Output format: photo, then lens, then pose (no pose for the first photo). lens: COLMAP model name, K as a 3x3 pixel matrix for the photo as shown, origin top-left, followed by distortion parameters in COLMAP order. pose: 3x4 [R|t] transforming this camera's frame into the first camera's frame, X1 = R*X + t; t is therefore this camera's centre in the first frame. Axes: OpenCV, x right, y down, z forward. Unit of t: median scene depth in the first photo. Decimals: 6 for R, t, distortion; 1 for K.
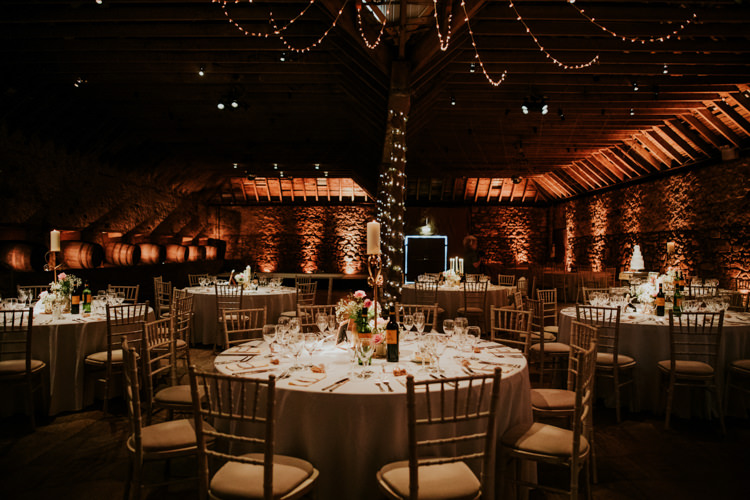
lens RADIAL K [[540.4, 0, 375.9], [0, 540.4, 250.1], [0, 0, 1]] dist [-0.002728, -0.001405]
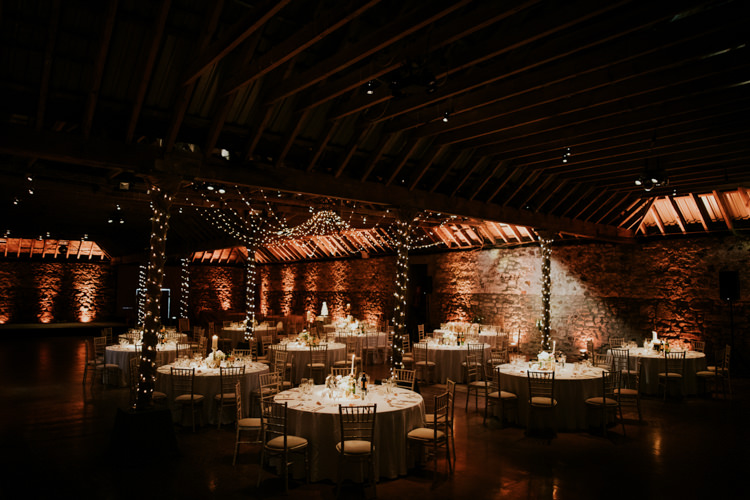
lens RADIAL K [[564.5, 0, 375.2], [0, 564.5, 251.5], [0, 0, 1]] dist [-0.003972, -0.000691]
pose [[0.793131, 0.037700, 0.607883, -0.296460], [0.000038, 0.998079, -0.061950, -0.031885], [-0.609050, 0.049158, 0.791607, -0.342496]]
